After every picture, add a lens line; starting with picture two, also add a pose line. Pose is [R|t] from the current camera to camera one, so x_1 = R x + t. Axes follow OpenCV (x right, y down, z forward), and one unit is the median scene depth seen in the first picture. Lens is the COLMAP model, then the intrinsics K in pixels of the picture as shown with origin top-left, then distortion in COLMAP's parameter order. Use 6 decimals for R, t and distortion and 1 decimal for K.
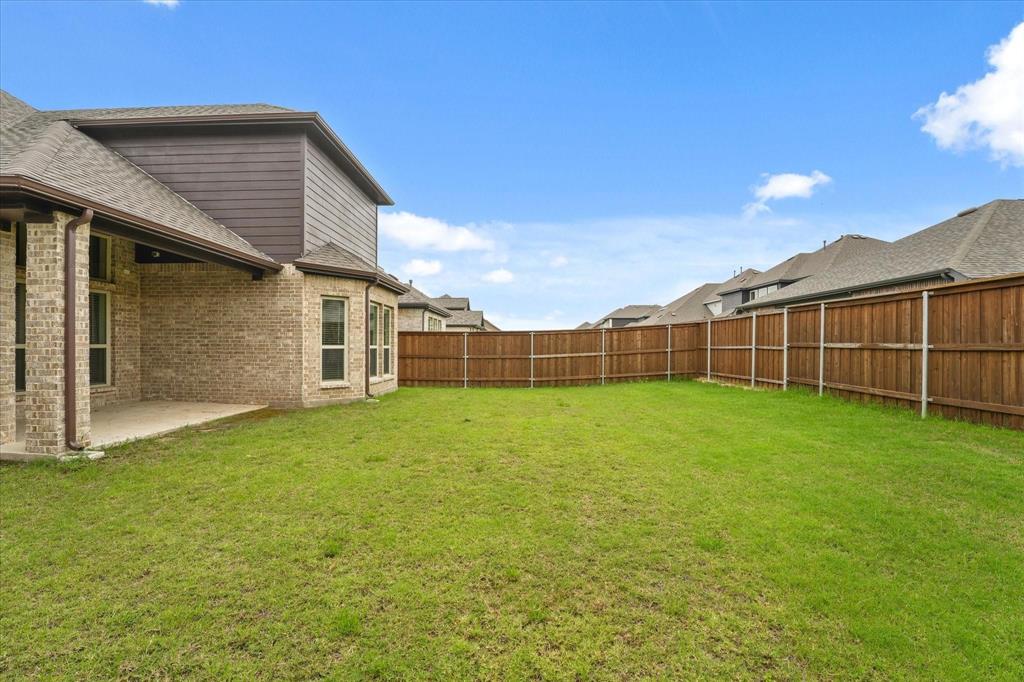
lens RADIAL K [[464.4, 0, 511.5], [0, 464.4, 344.3], [0, 0, 1]] dist [-0.019220, -0.001297]
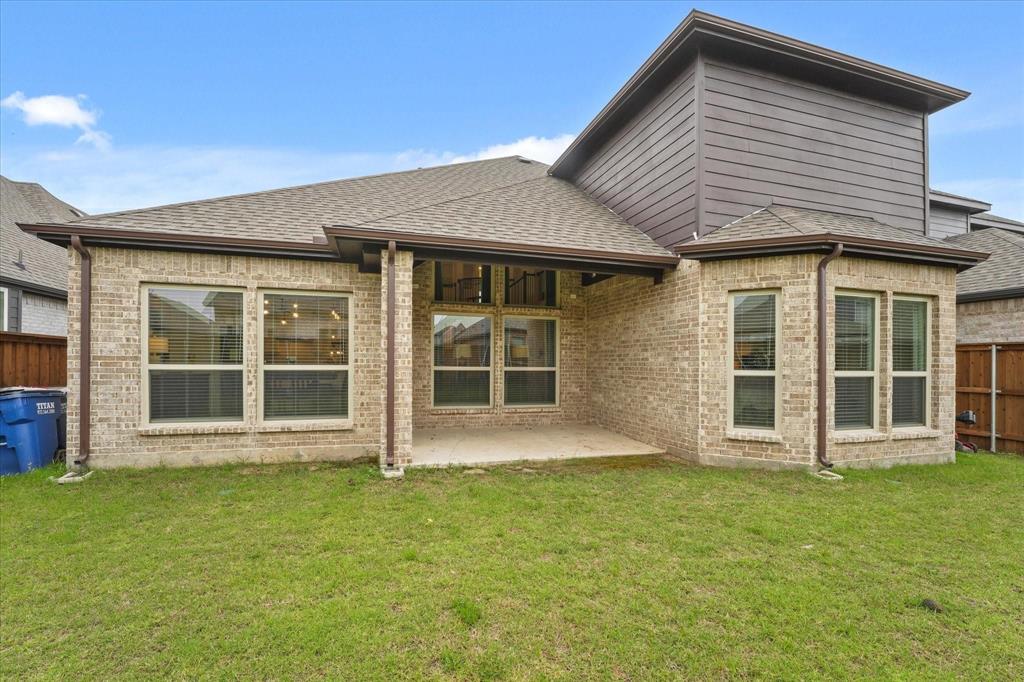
lens RADIAL K [[464.4, 0, 512.3], [0, 464.4, 362.3], [0, 0, 1]] dist [-0.019220, -0.001297]
pose [[0.295901, -0.005654, -0.955202, 0.107540], [-0.002544, 0.999974, -0.006707, -0.003690], [0.955215, 0.004414, 0.295879, 0.543852]]
